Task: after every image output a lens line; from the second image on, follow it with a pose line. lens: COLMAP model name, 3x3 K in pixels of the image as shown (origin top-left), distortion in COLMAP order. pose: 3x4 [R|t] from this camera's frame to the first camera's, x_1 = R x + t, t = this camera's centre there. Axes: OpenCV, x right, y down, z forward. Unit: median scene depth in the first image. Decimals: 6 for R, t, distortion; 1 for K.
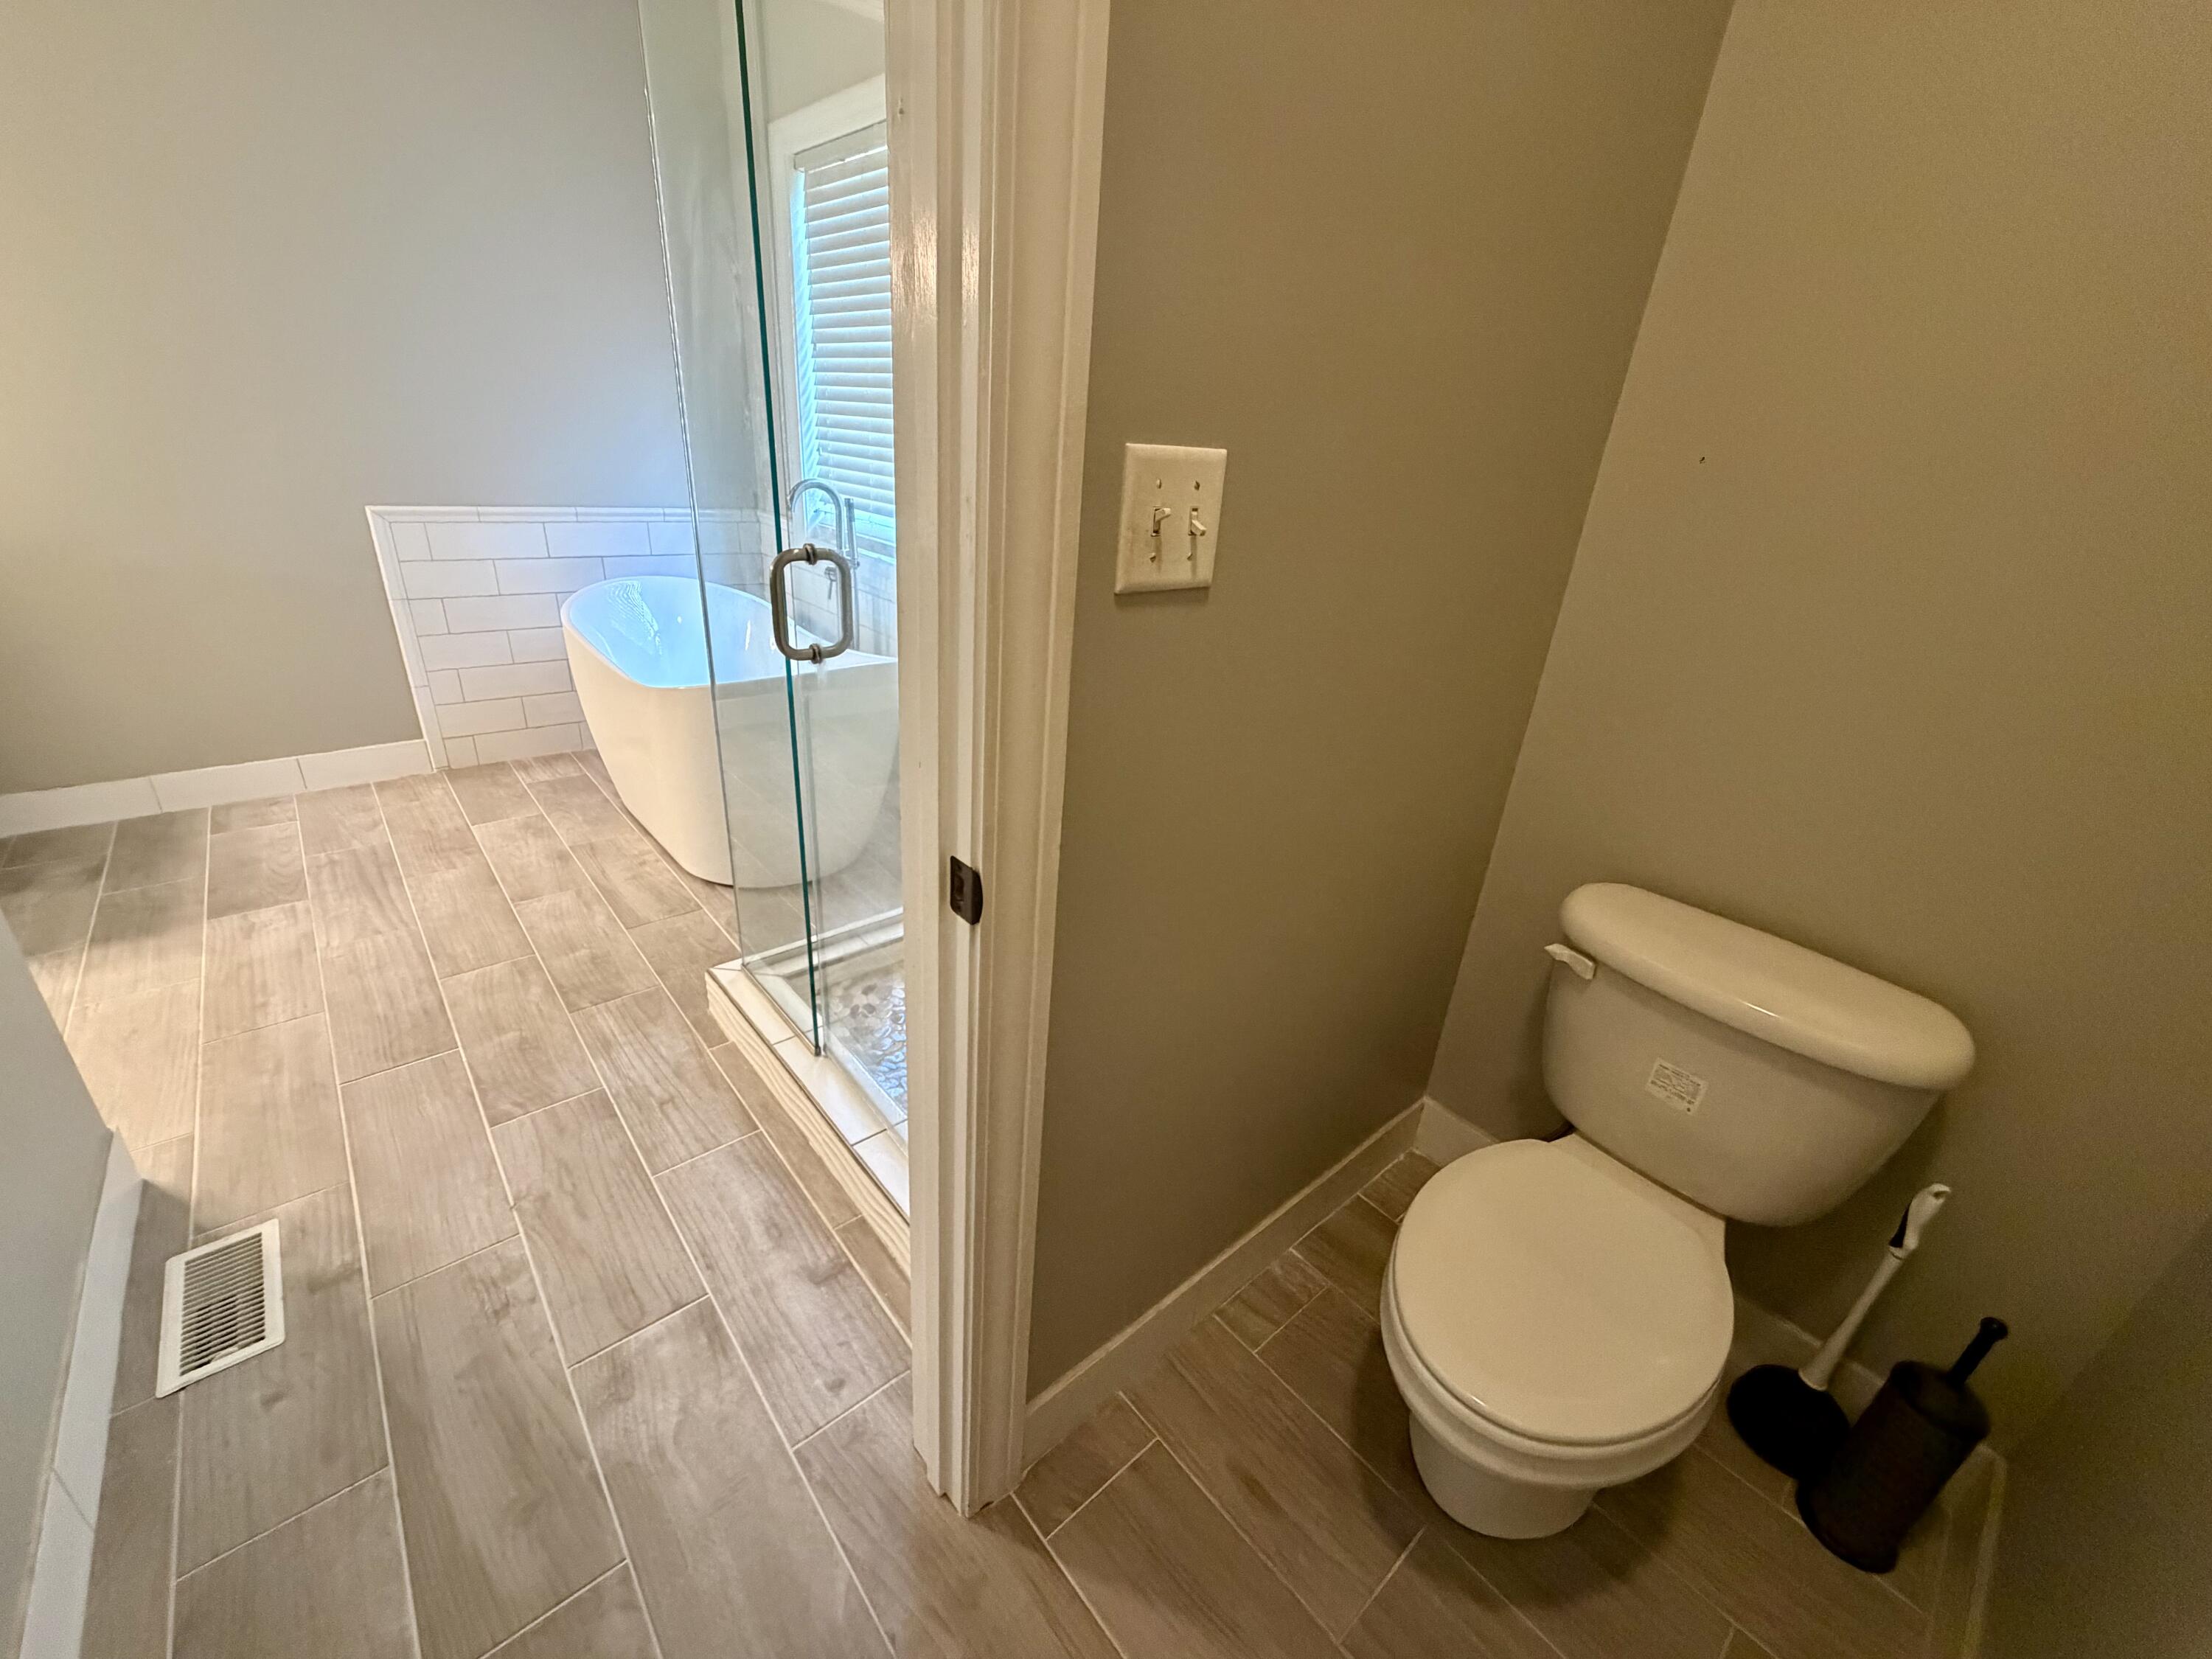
lens RADIAL K [[880.3, 0, 1109.2], [0, 880.3, 834.0], [0, 0, 1]] dist [-0.000189, -0.000069]
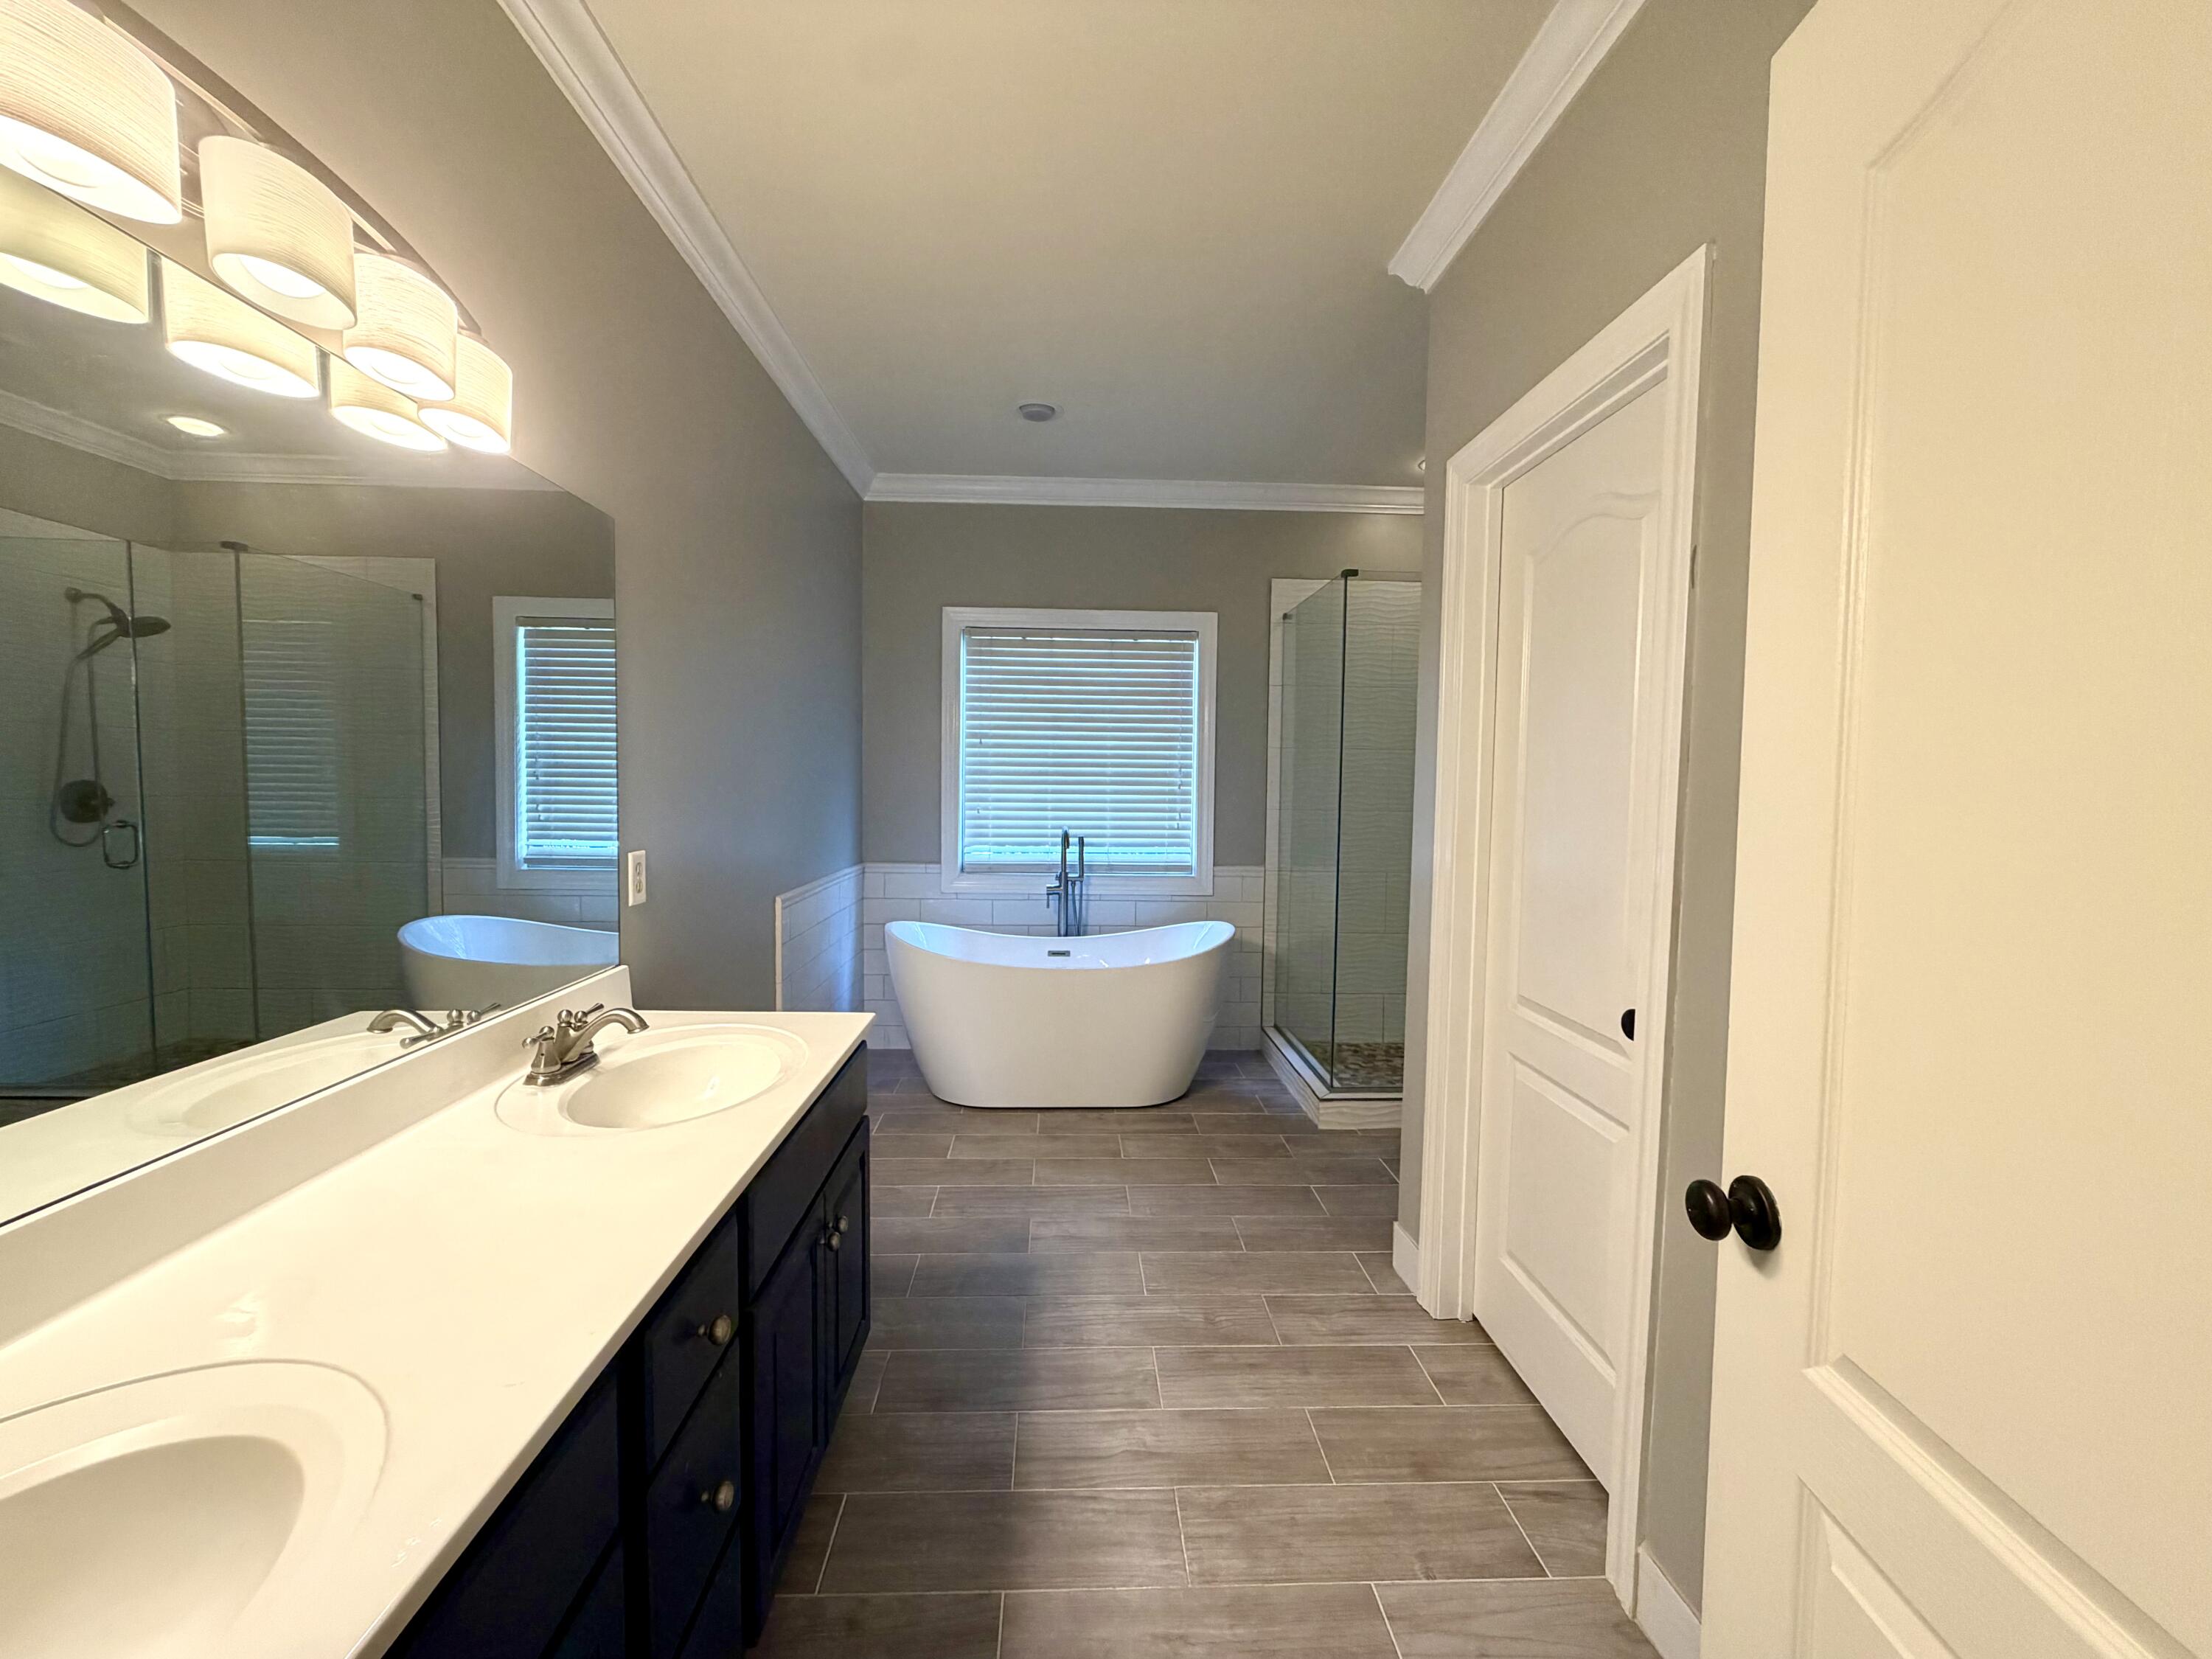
lens RADIAL K [[880.3, 0, 1100.7], [0, 880.3, 828.2], [0, 0, 1]] dist [-0.000189, -0.000069]
pose [[0.627820, -0.107910, 0.770842, -1.980098], [0.352582, 0.922338, -0.158046, -0.205987], [-0.693922, 0.371009, 0.617109, 0.076345]]
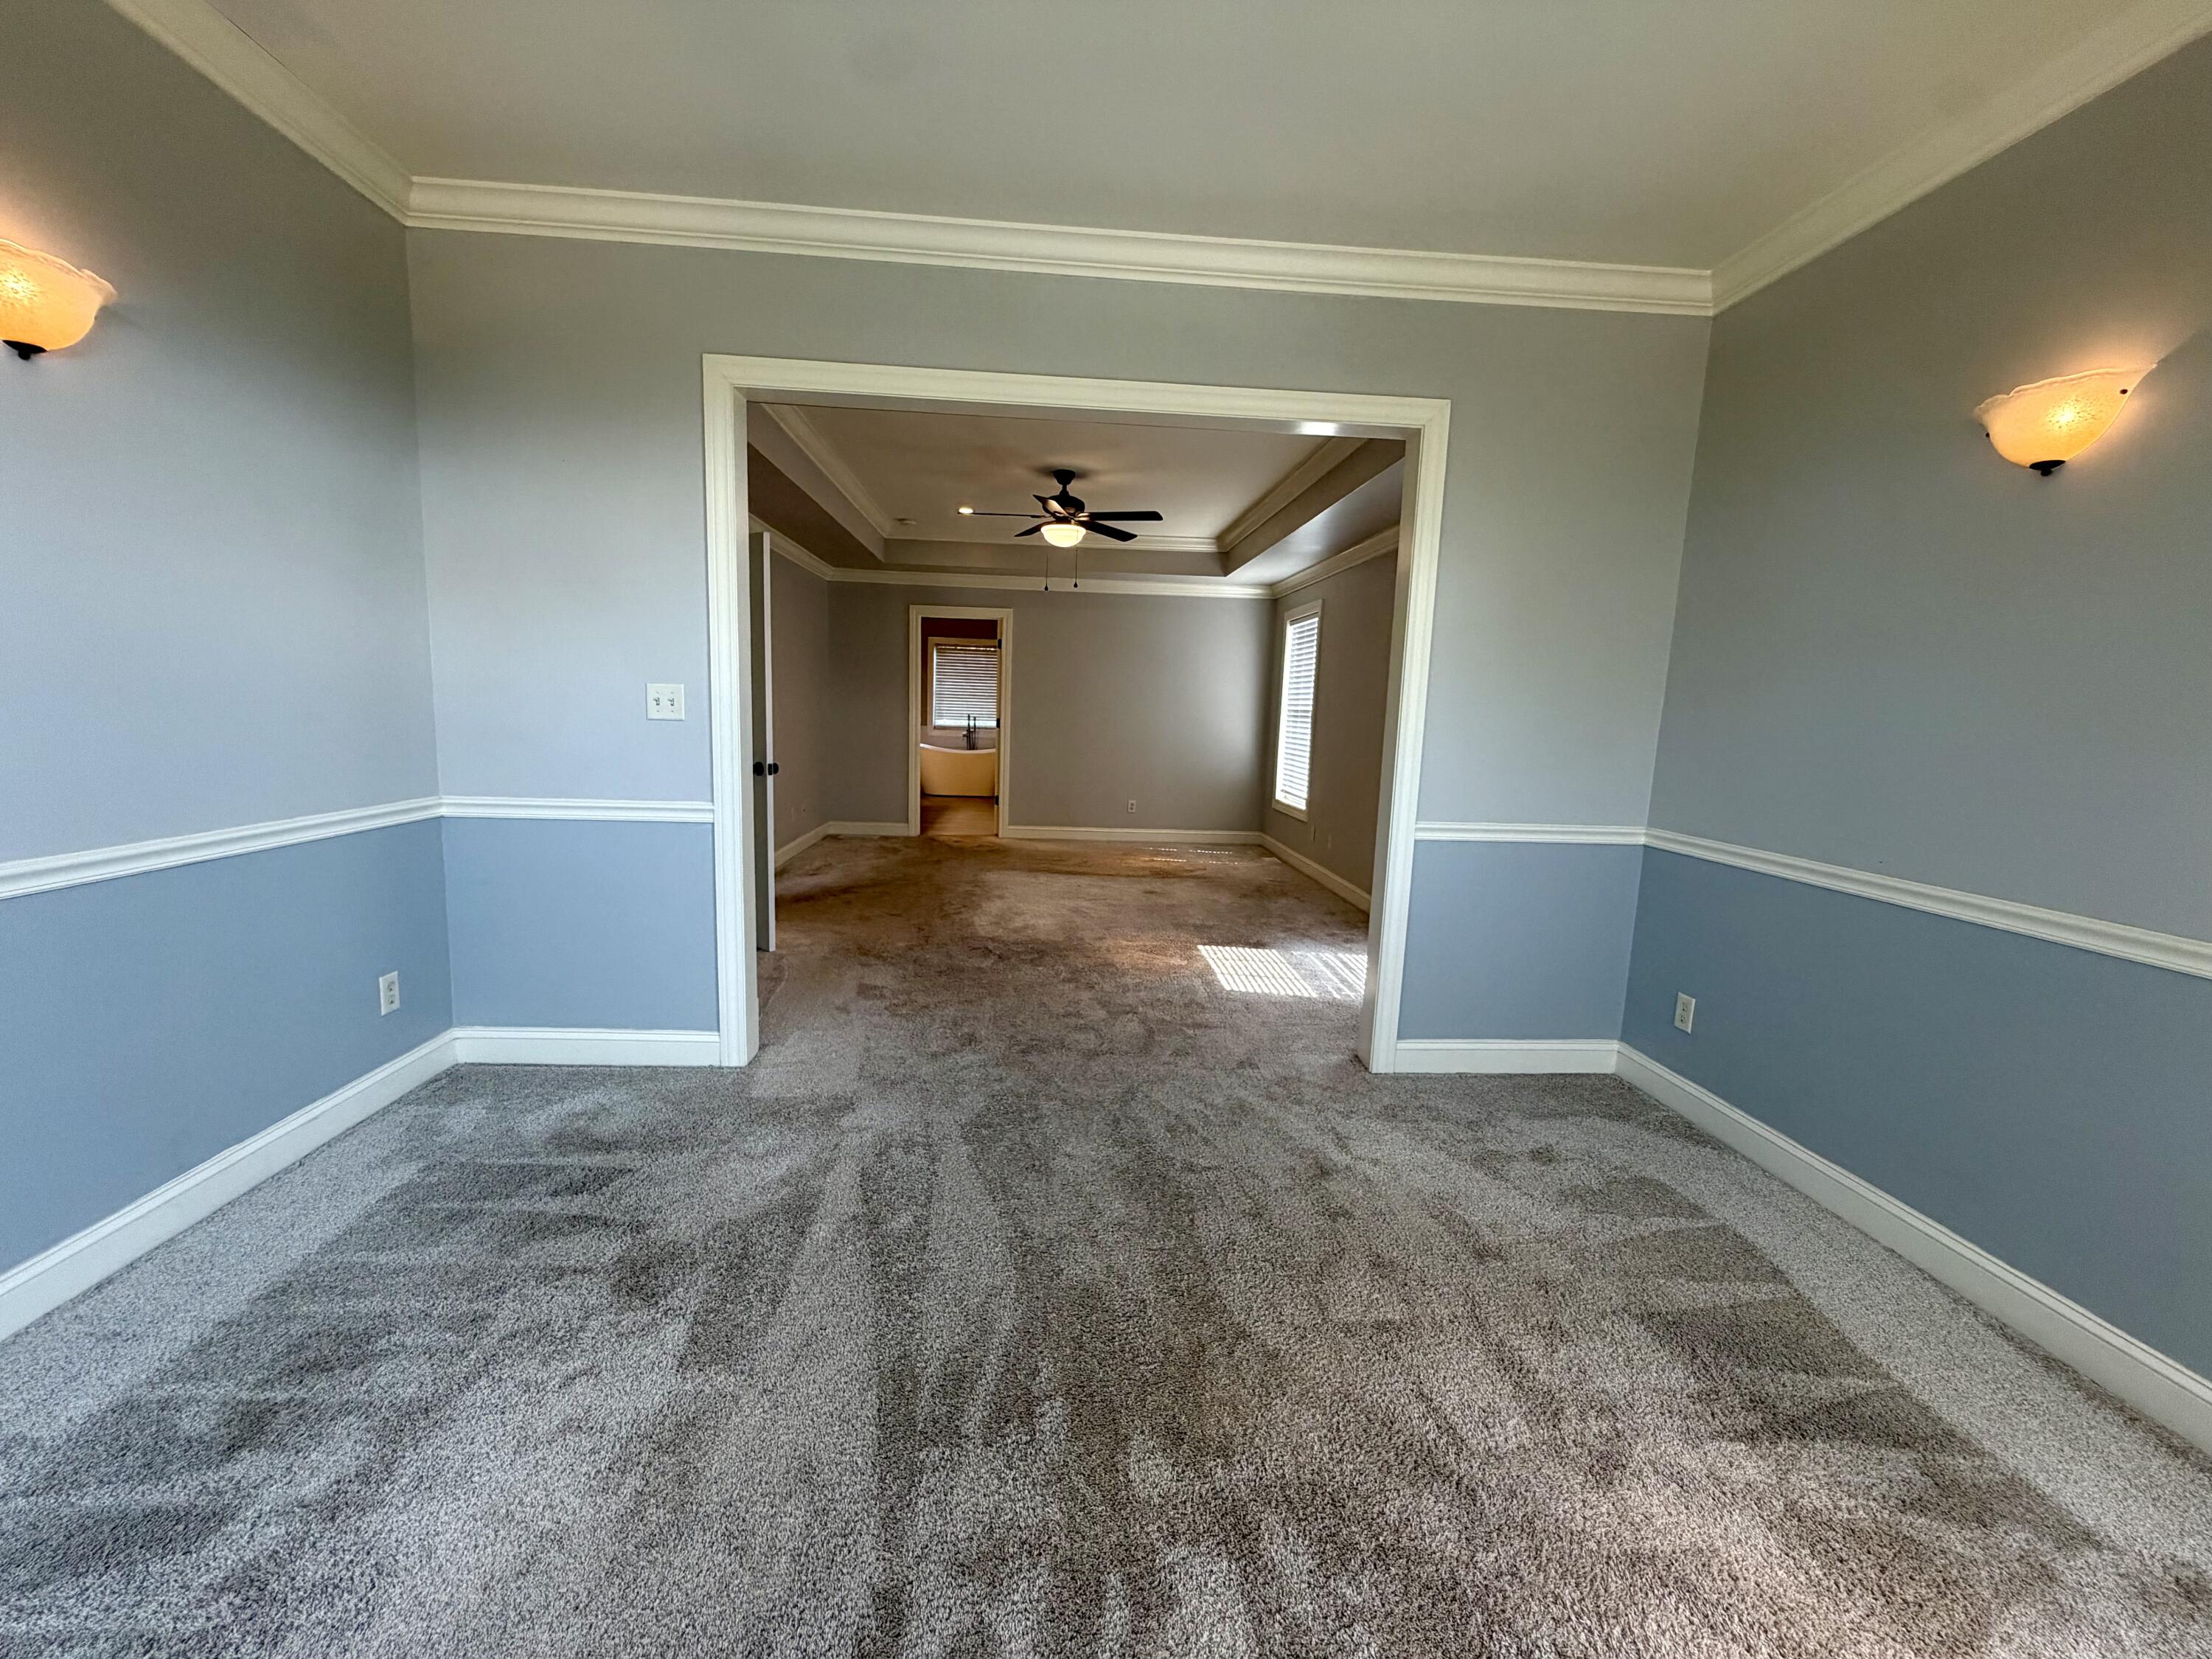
lens RADIAL K [[880.3, 0, 1095.6], [0, 880.3, 828.9], [0, 0, 1]] dist [-0.000189, -0.000069]
pose [[0.610589, -0.174402, 0.772505, -4.791980], [0.337888, 0.939581, -0.054945, 0.830039], [-0.716249, 0.294569, 0.632627, -2.878824]]
